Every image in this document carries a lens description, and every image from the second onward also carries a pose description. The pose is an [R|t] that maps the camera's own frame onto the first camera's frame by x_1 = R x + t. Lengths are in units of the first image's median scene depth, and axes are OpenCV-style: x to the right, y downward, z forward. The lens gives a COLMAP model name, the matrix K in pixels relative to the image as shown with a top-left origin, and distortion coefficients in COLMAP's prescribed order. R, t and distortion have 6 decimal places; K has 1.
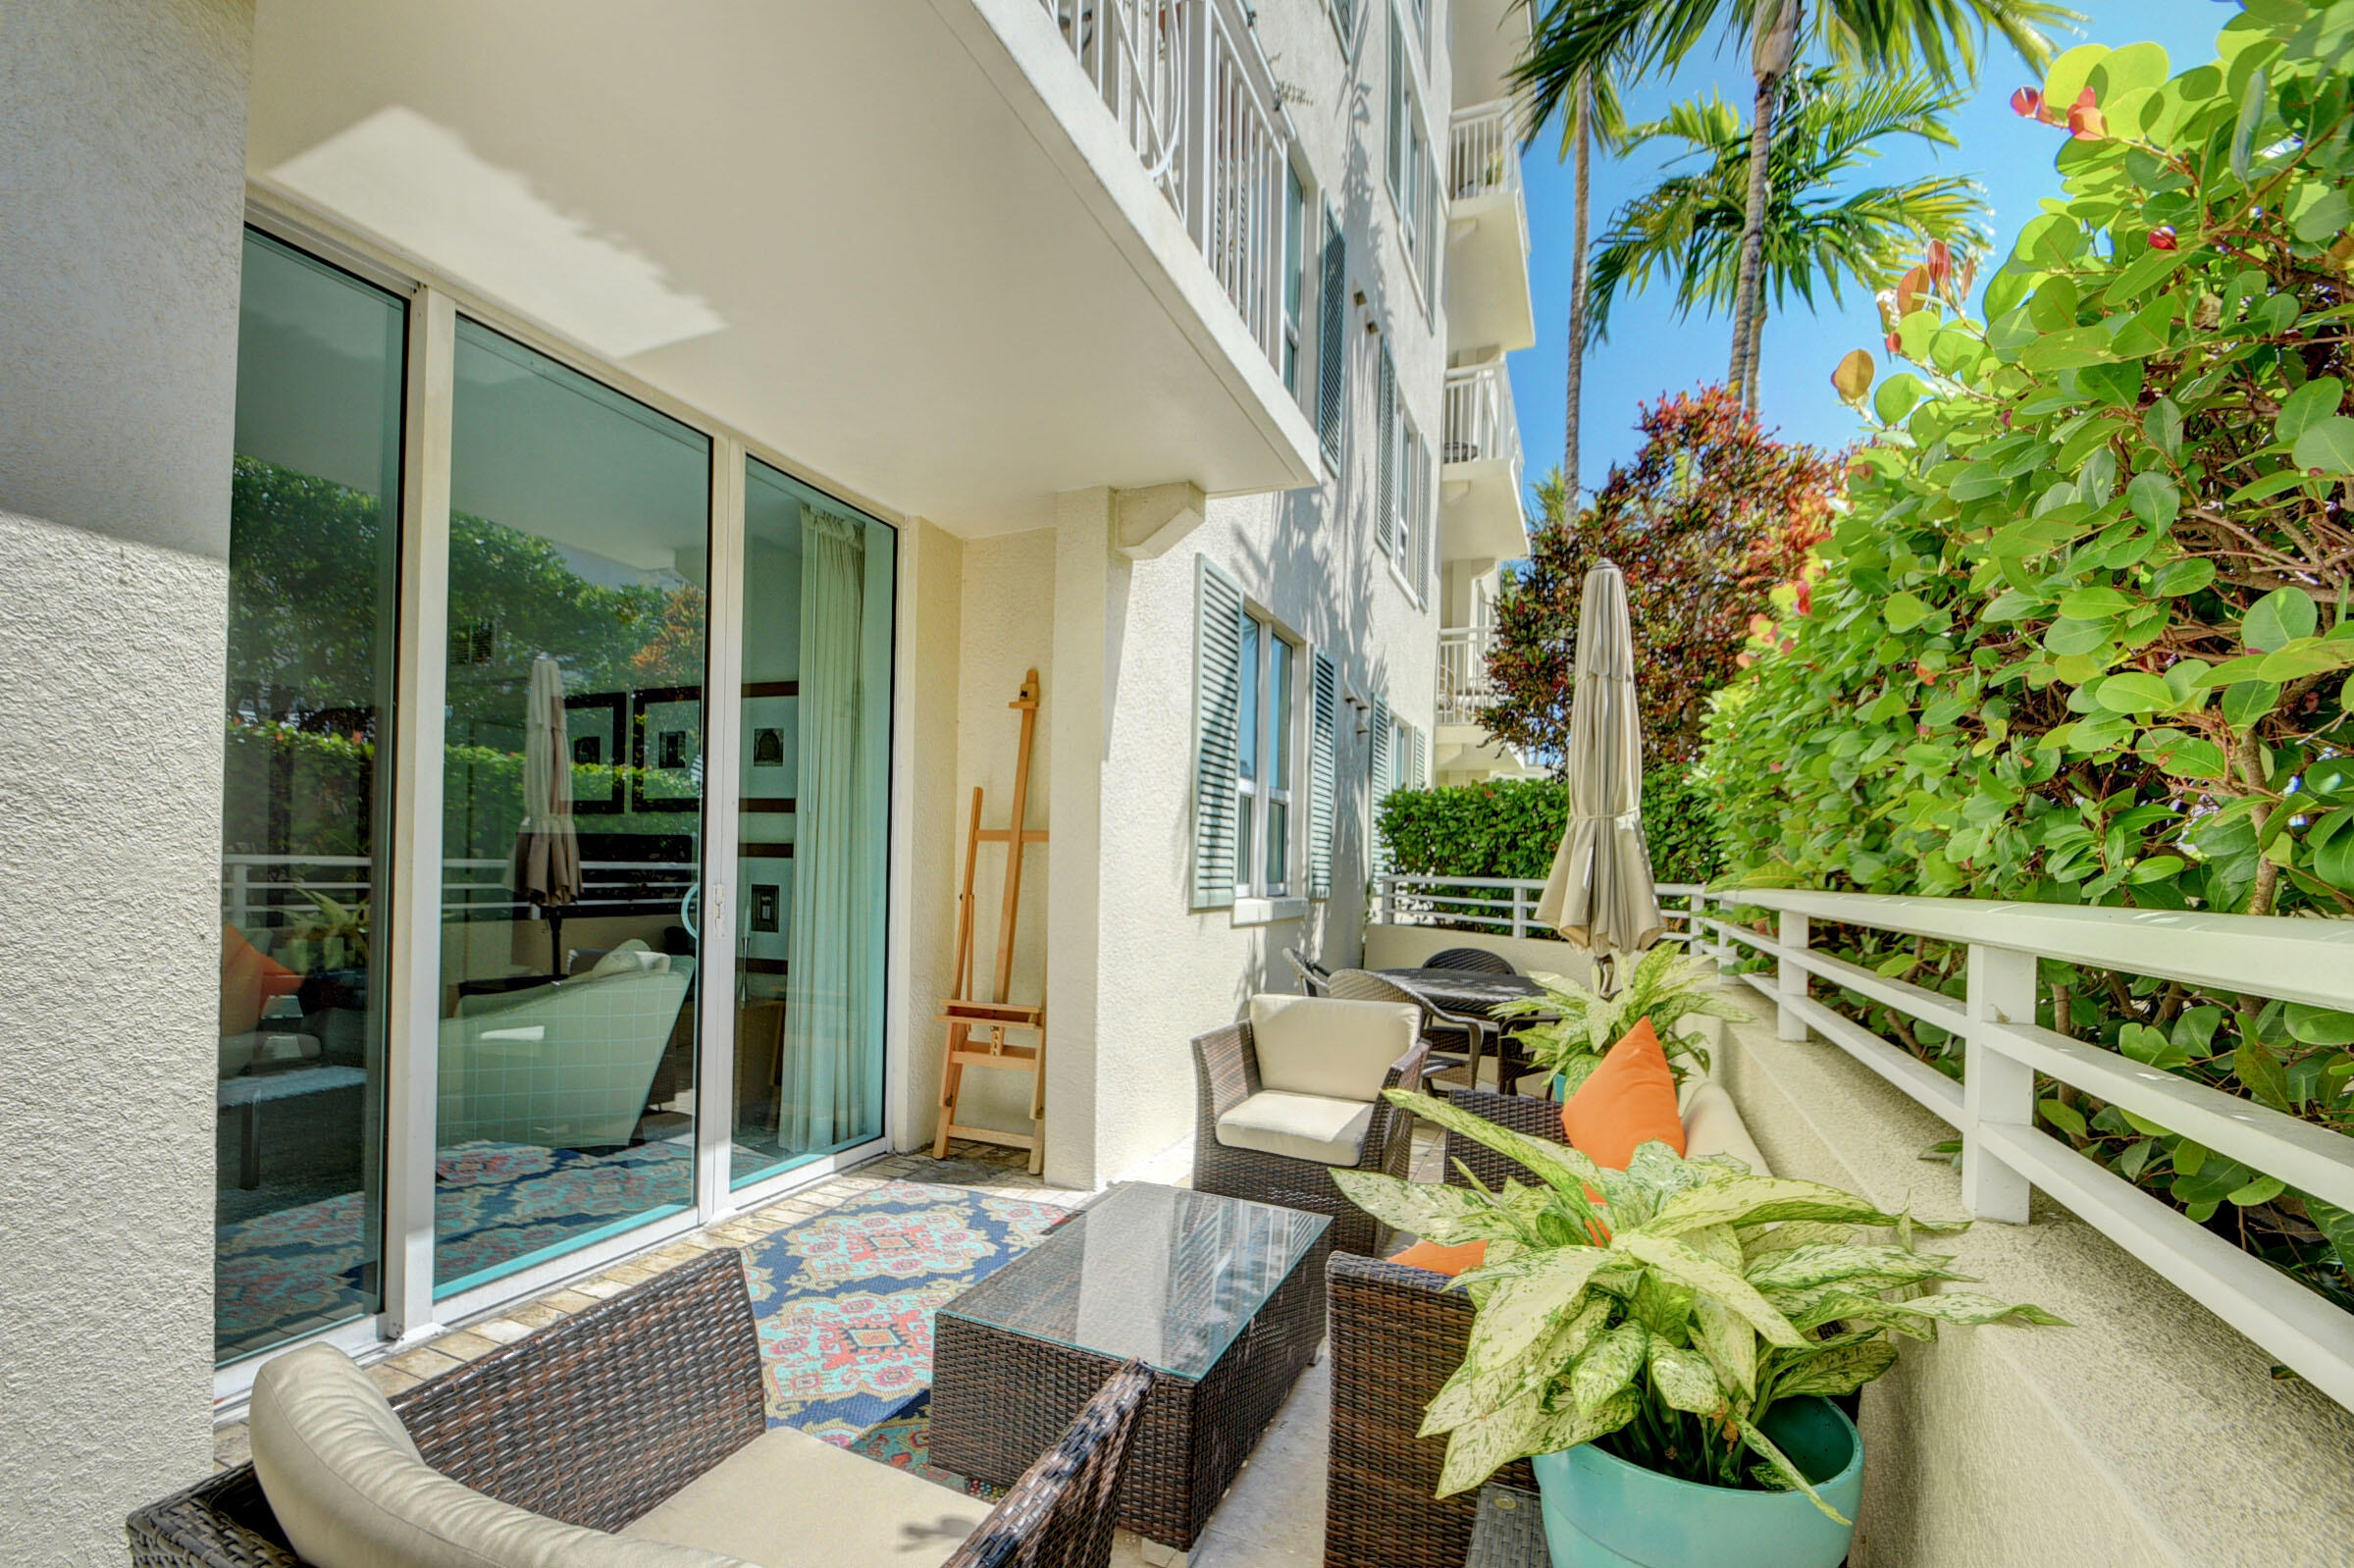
lens RADIAL K [[1036.6, 0, 1101.6], [0, 1036.6, 859.7], [0, 0, 1]] dist [-0.002135, -0.008927]
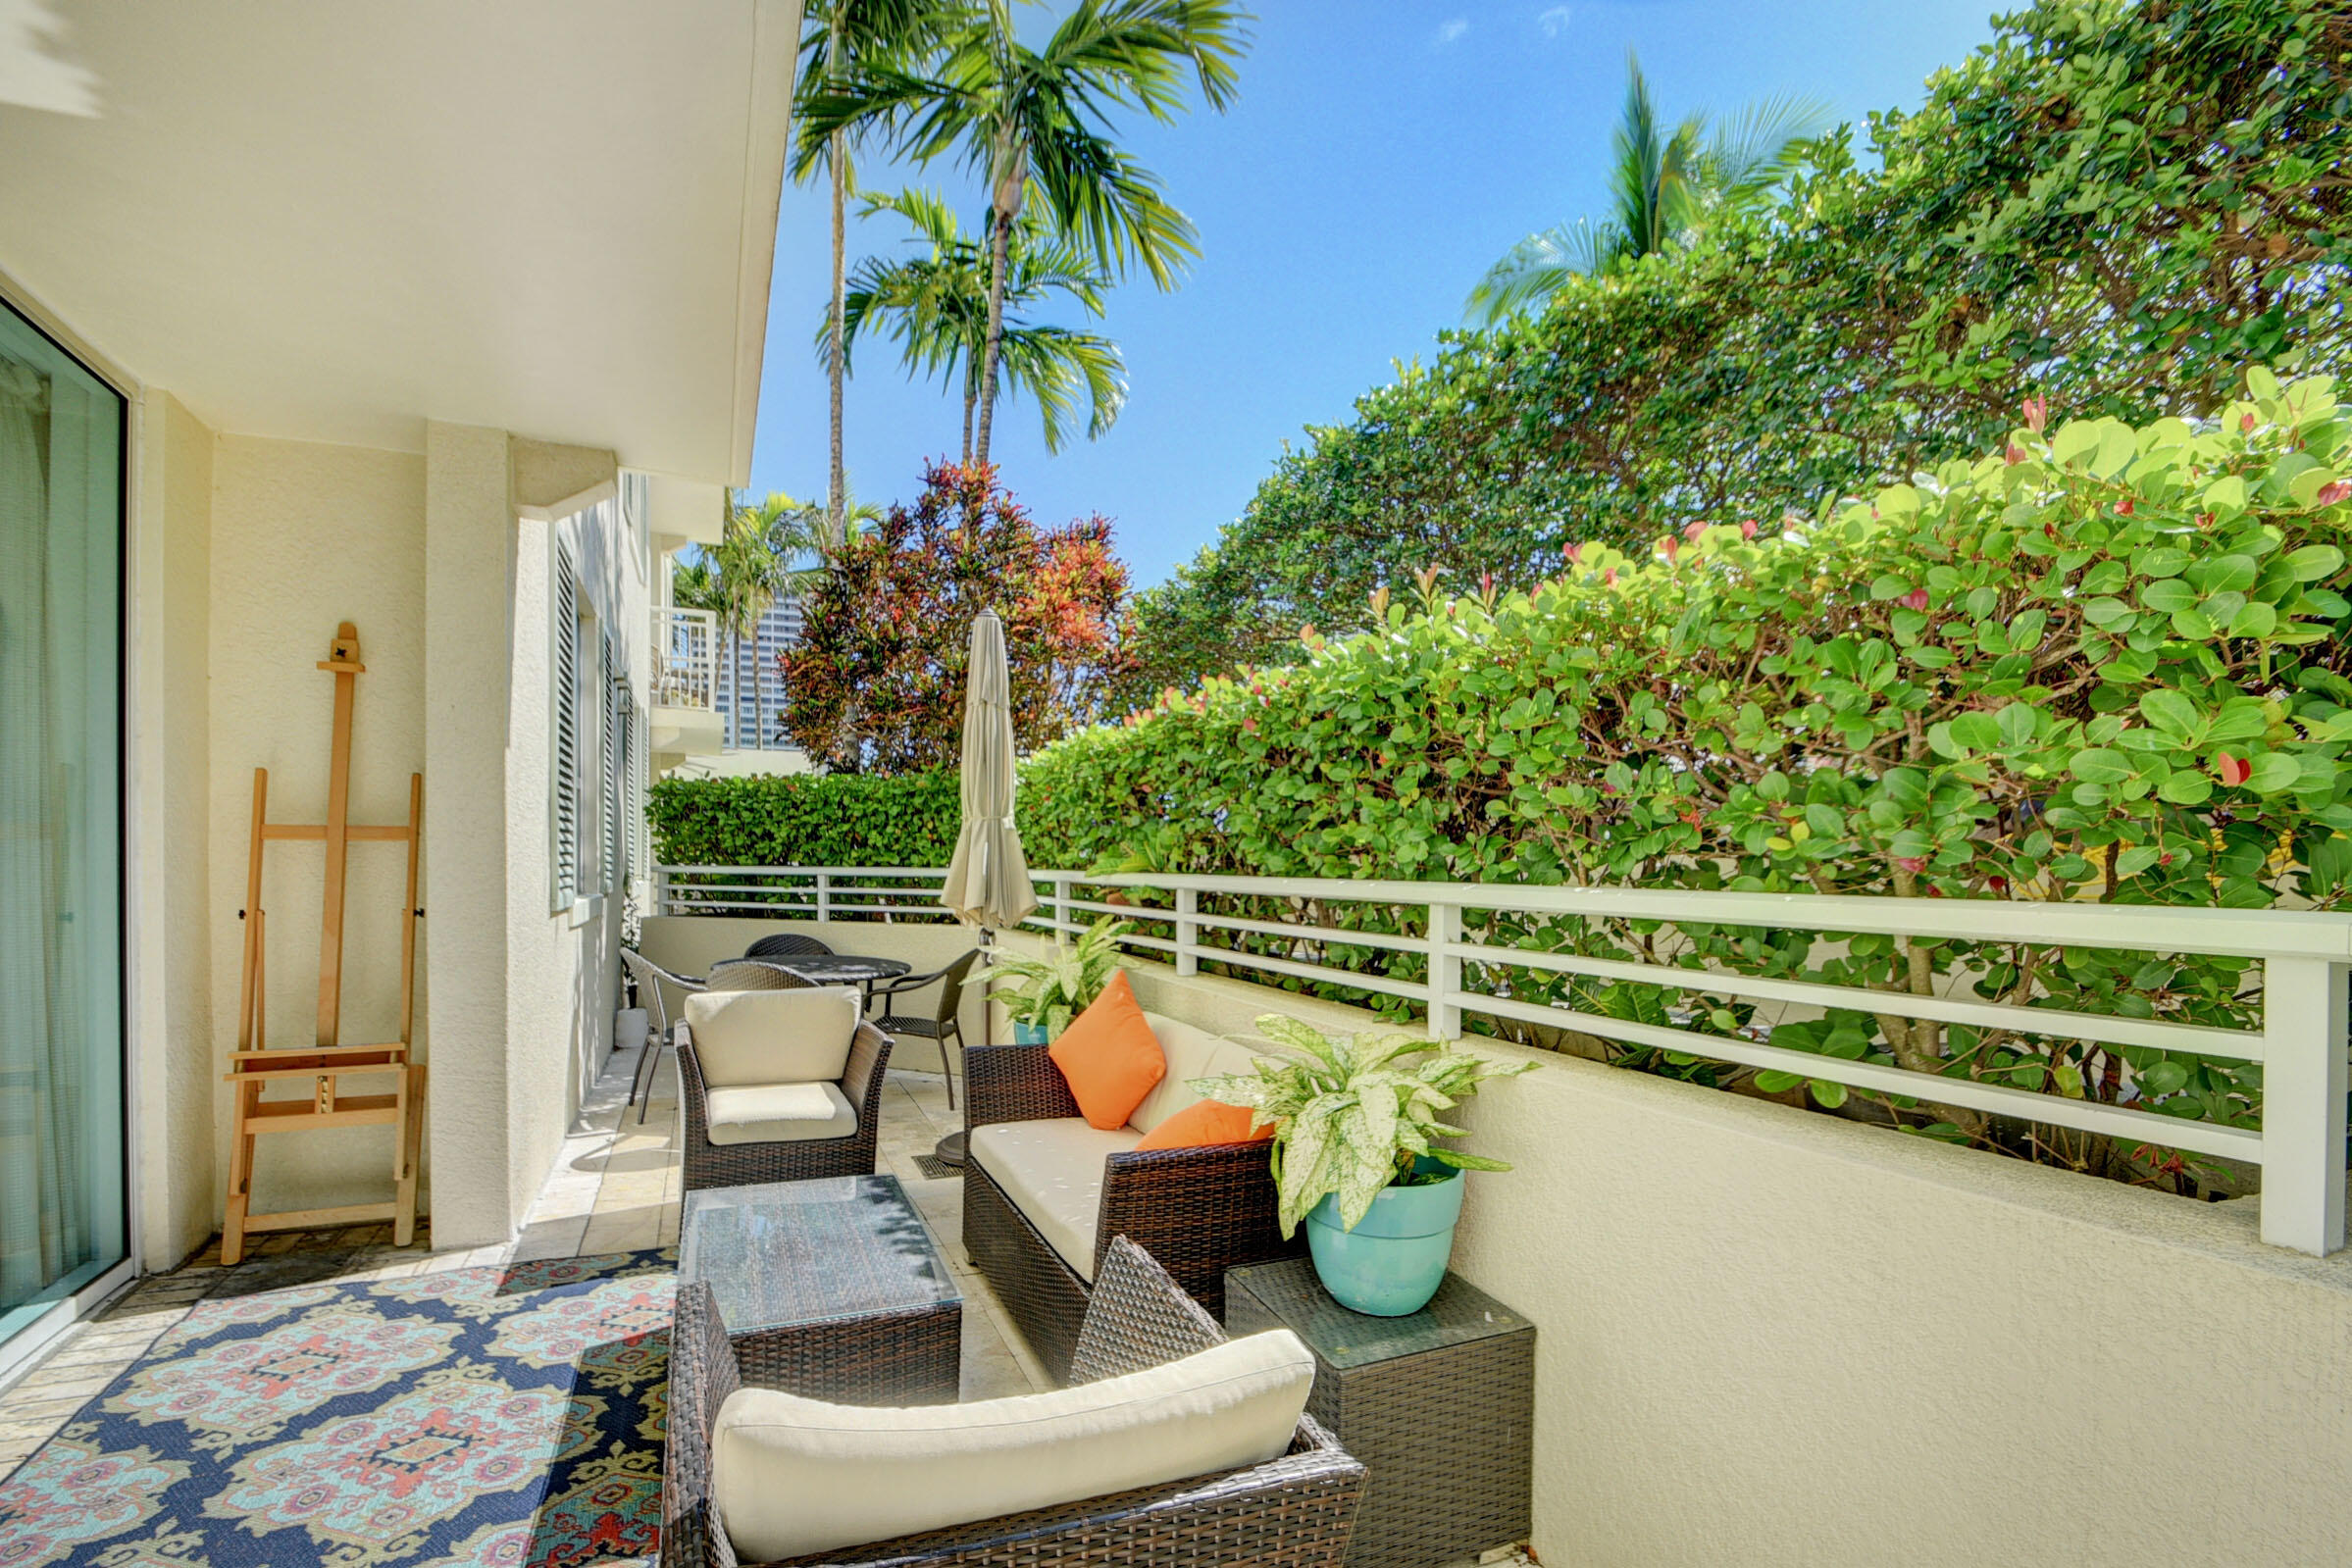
lens RADIAL K [[1035.7, 0, 1167.6], [0, 1035.7, 847.8], [0, 0, 1]] dist [-0.002135, -0.008927]
pose [[0.684406, -0.013680, 0.728973, -0.224570], [0.010501, 0.999905, 0.008906, -0.011940], [-0.729026, 0.001559, 0.684485, 0.000770]]
